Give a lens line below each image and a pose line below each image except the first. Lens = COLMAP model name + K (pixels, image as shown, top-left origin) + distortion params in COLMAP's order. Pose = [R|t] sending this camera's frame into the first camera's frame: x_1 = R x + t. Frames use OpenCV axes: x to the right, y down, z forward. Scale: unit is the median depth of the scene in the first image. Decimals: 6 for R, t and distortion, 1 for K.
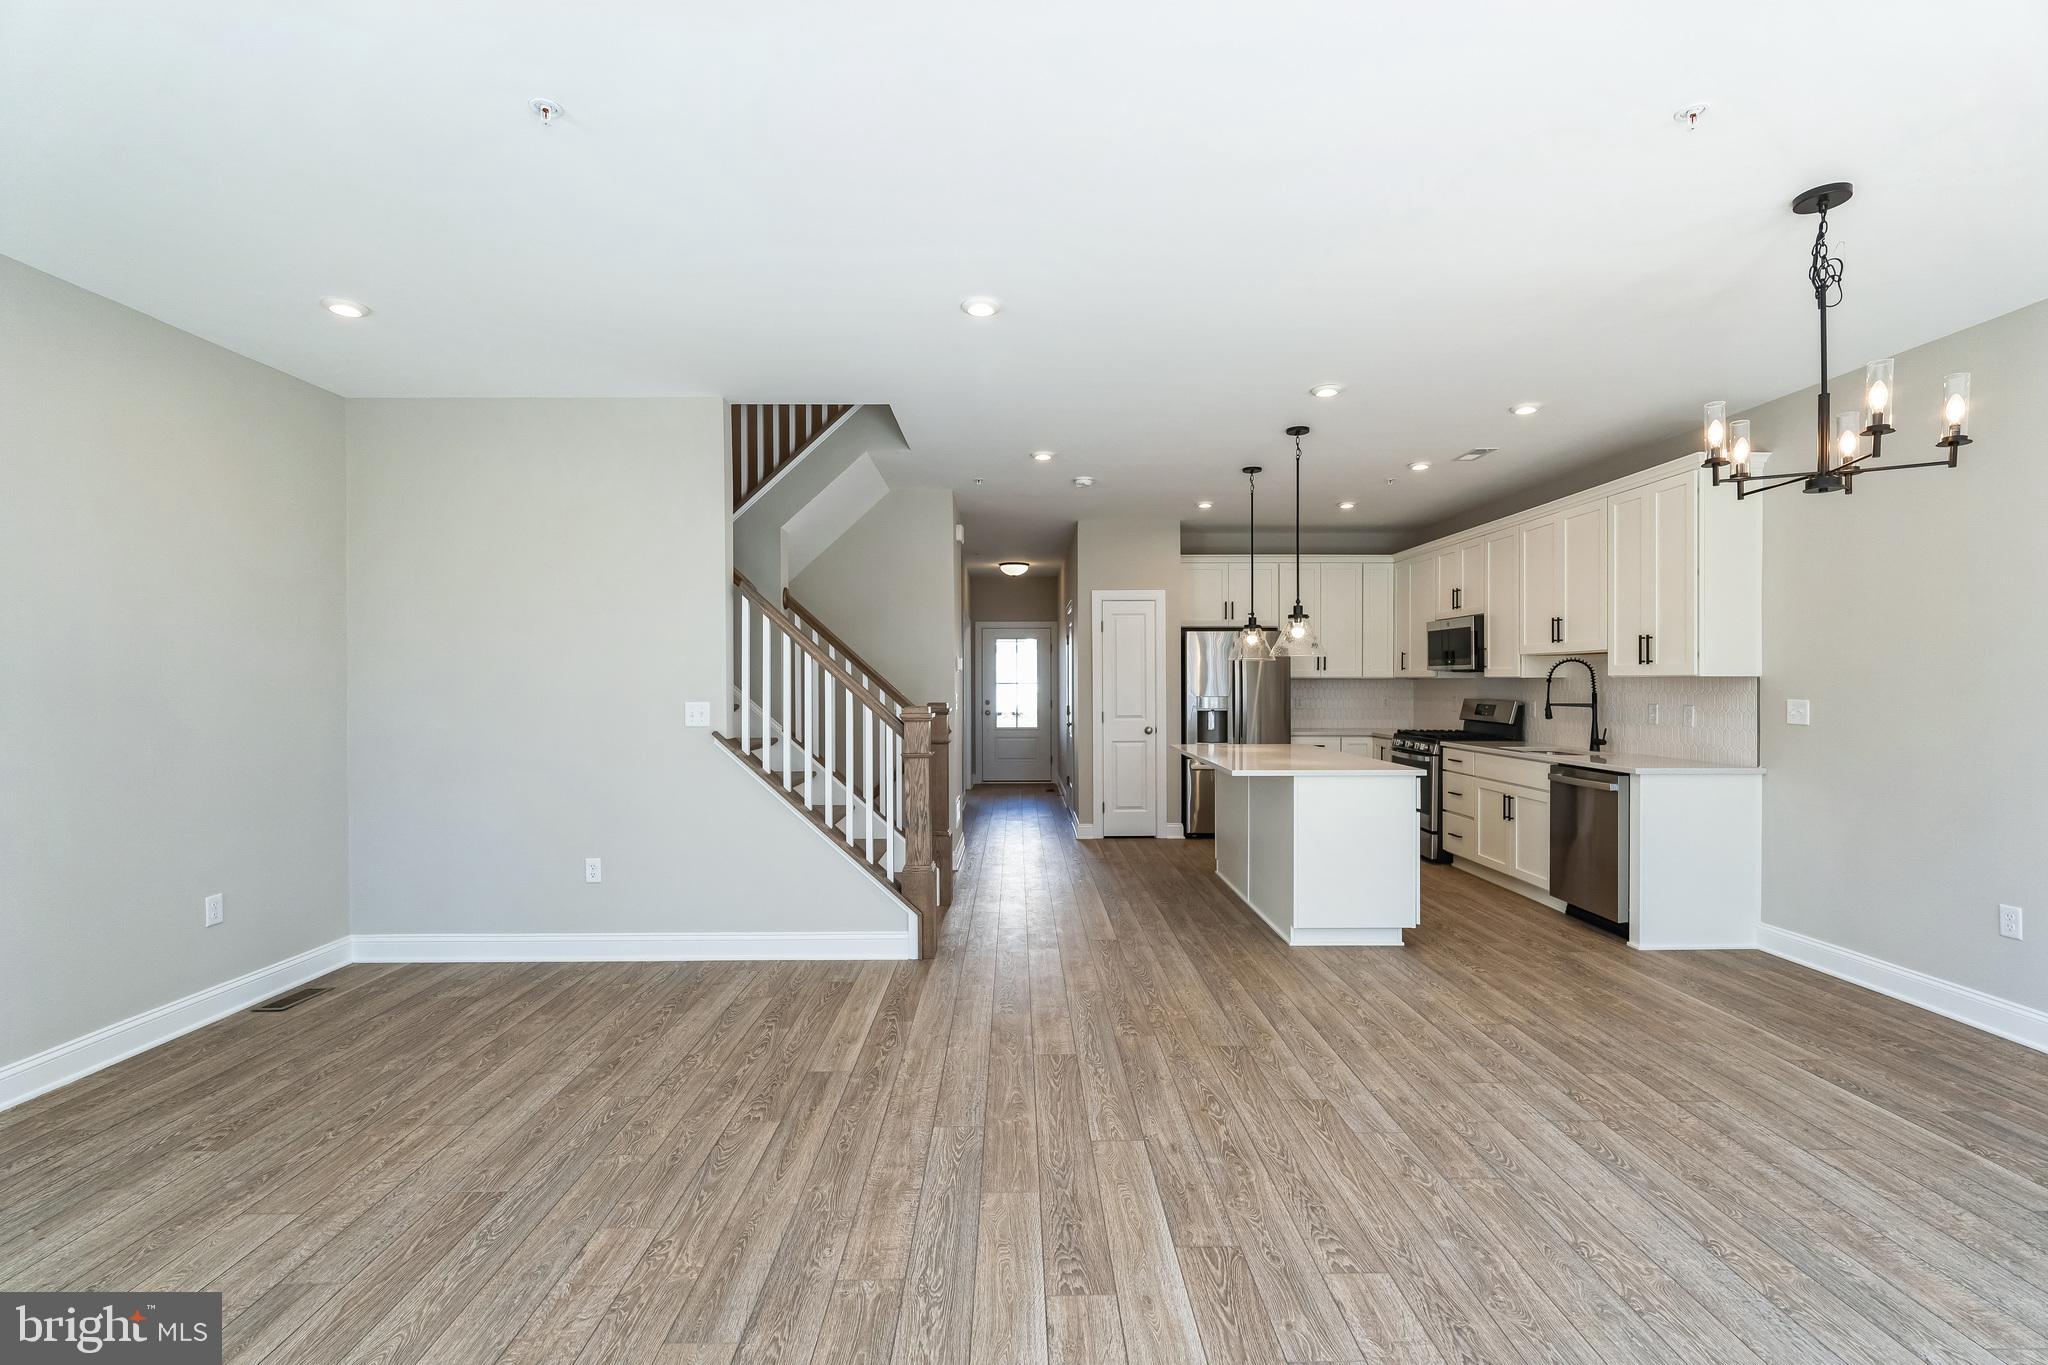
lens RADIAL K [[902.2, 0, 1024.5], [0, 902.2, 686.8], [0, 0, 1]] dist [-0.000058, -0.000593]
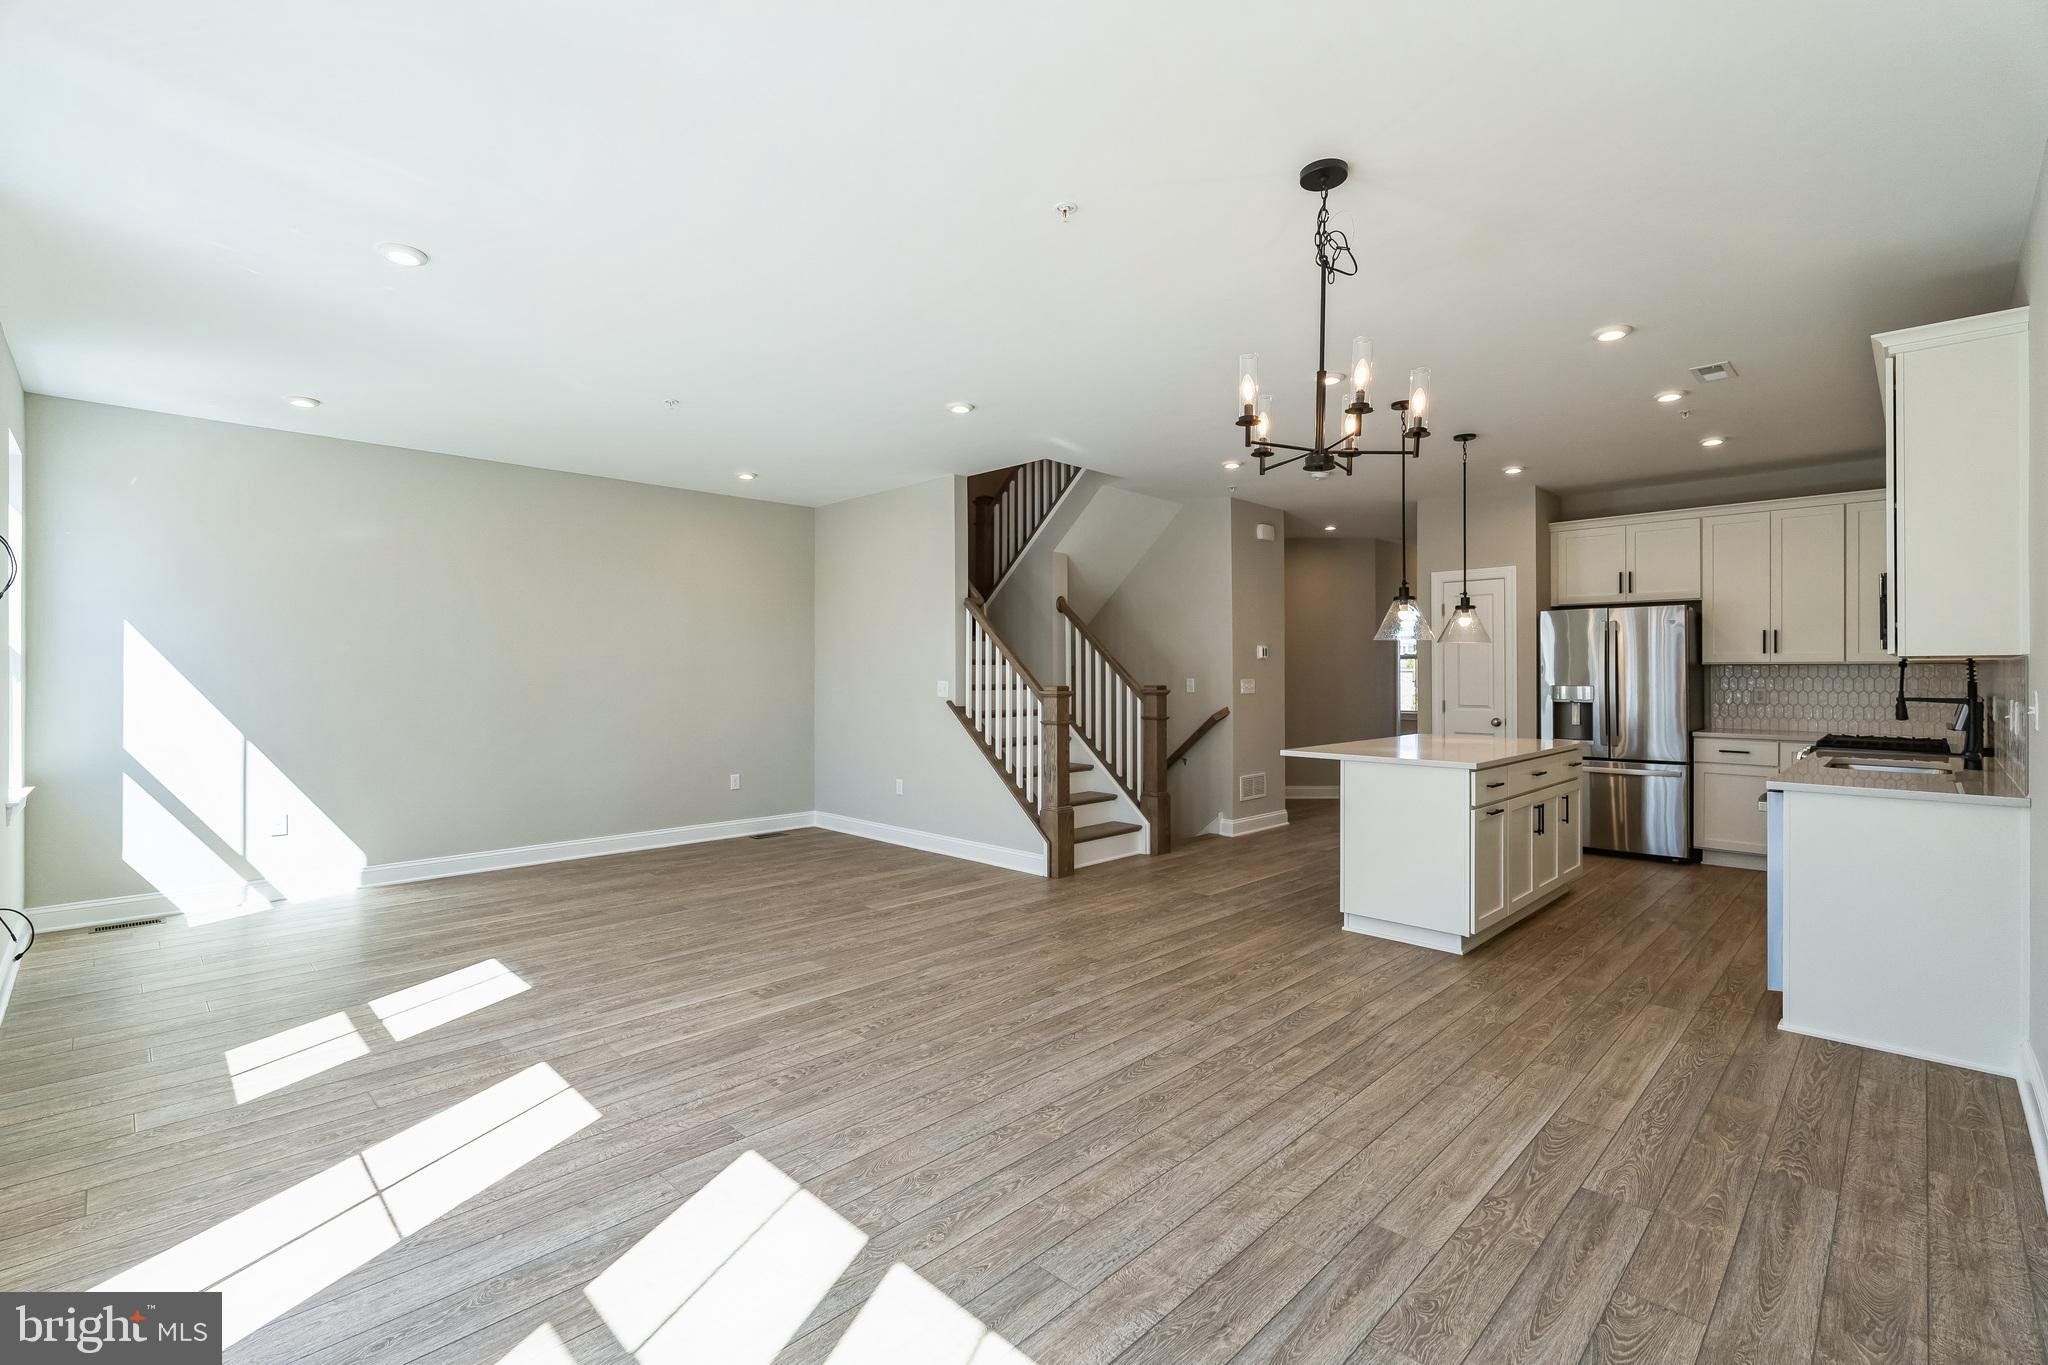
lens RADIAL K [[905.2, 0, 1015.9], [0, 905.2, 674.2], [0, 0, 1]] dist [-0.003610, -0.000184]
pose [[0.699066, 0.003138, -0.715050, 1.115612], [-0.005245, 0.999986, -0.000740, 0.008432], [0.715038, 0.004268, 0.699073, 0.052264]]
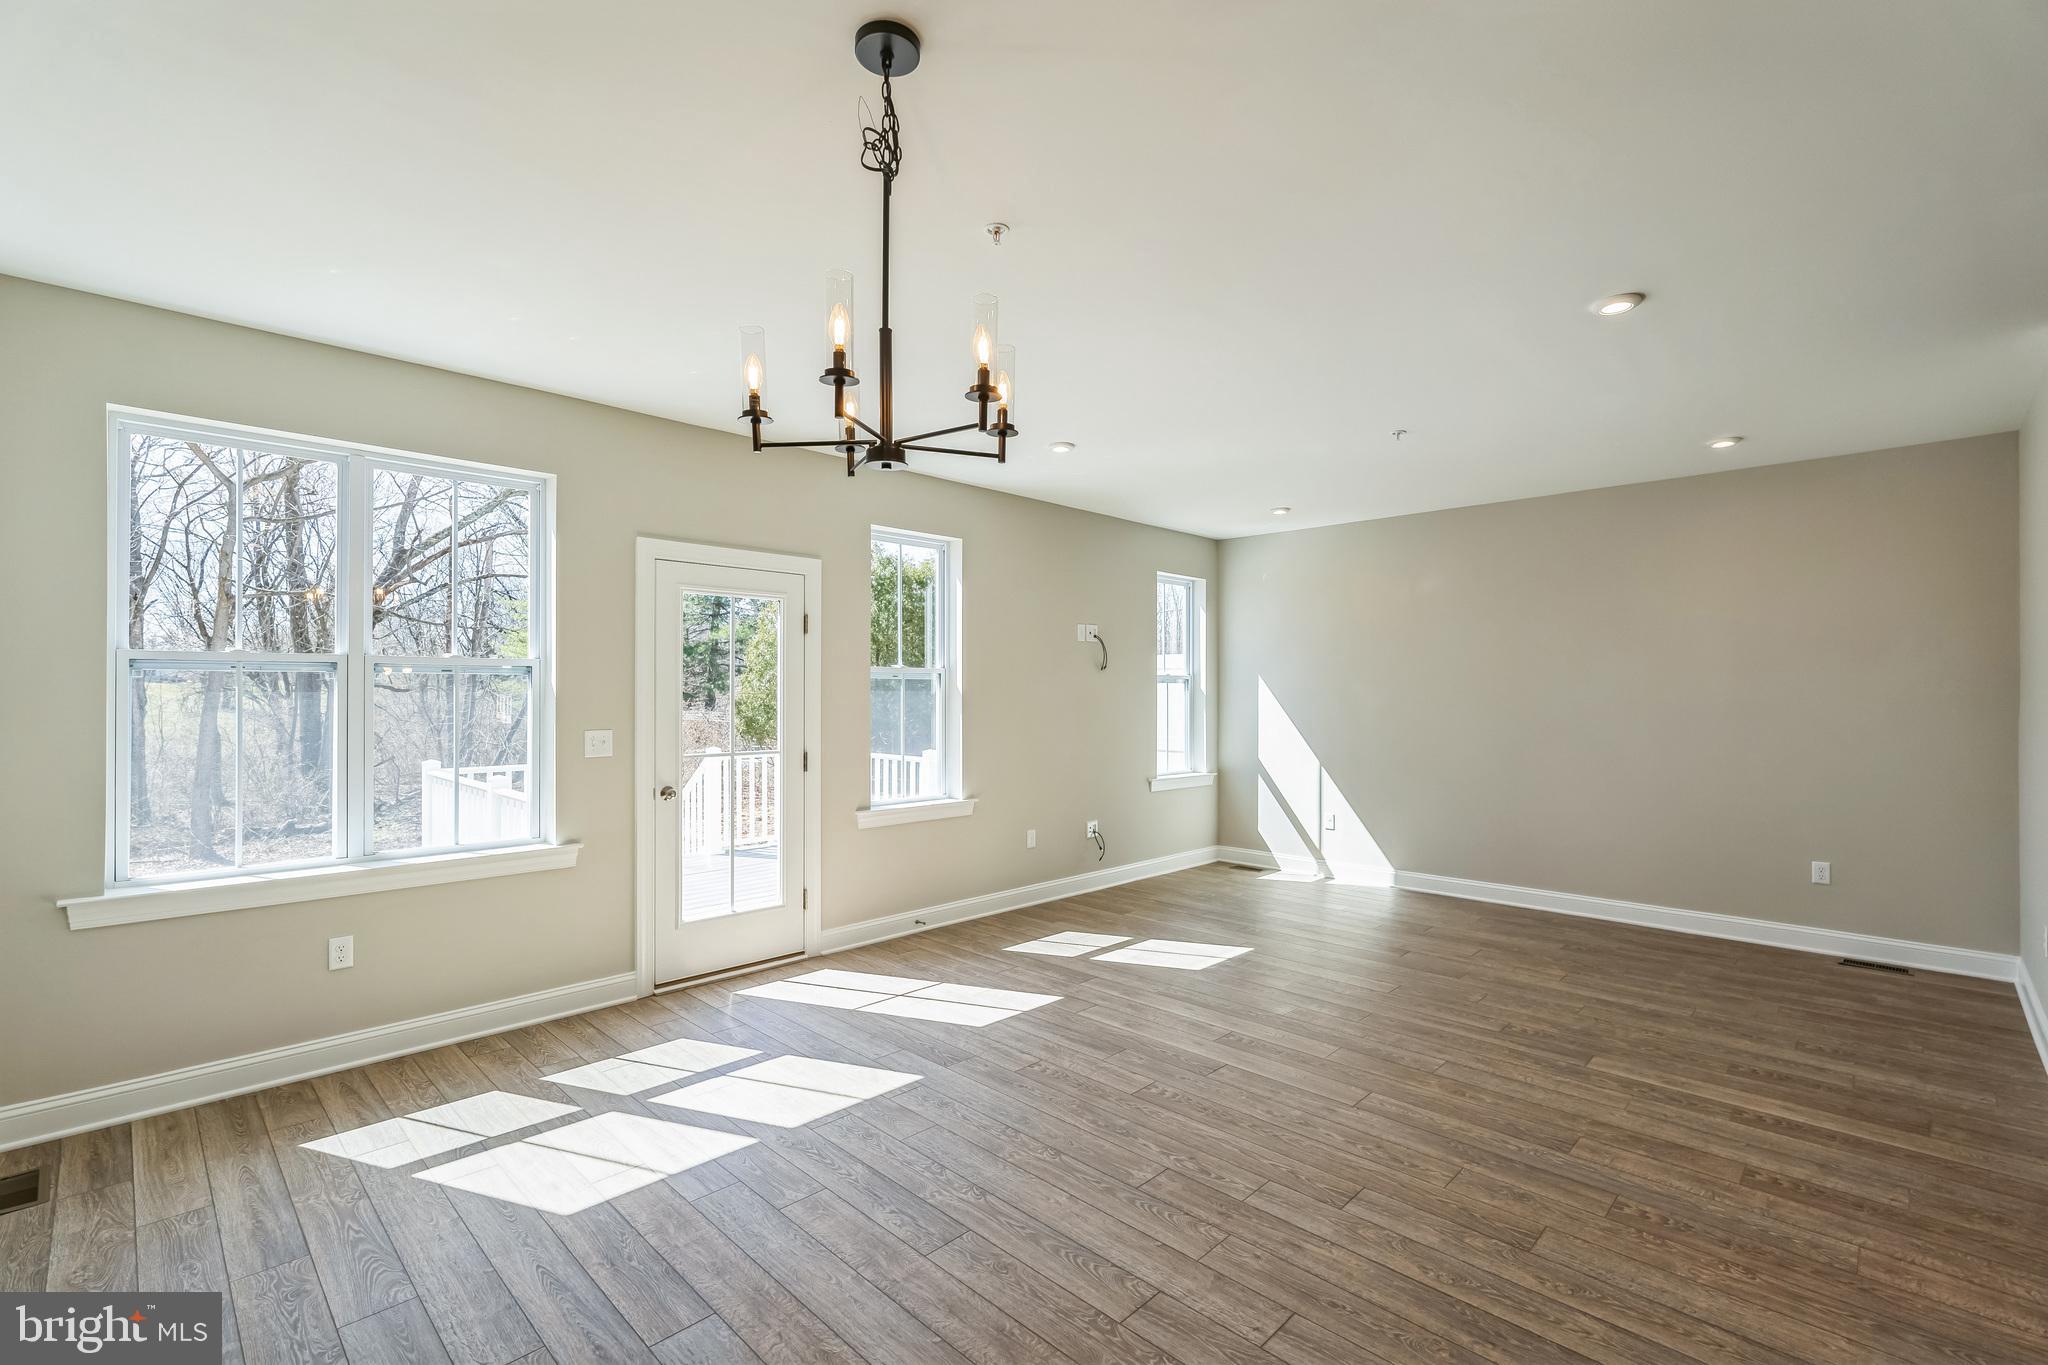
lens RADIAL K [[902.2, 0, 1024.5], [0, 902.2, 686.8], [0, 0, 1]] dist [-0.000058, -0.000593]
pose [[-0.709008, -0.001586, -0.705199, 1.072908], [-0.001701, 0.999998, -0.000538, -0.037533], [0.705198, 0.000818, -0.709010, 1.294419]]
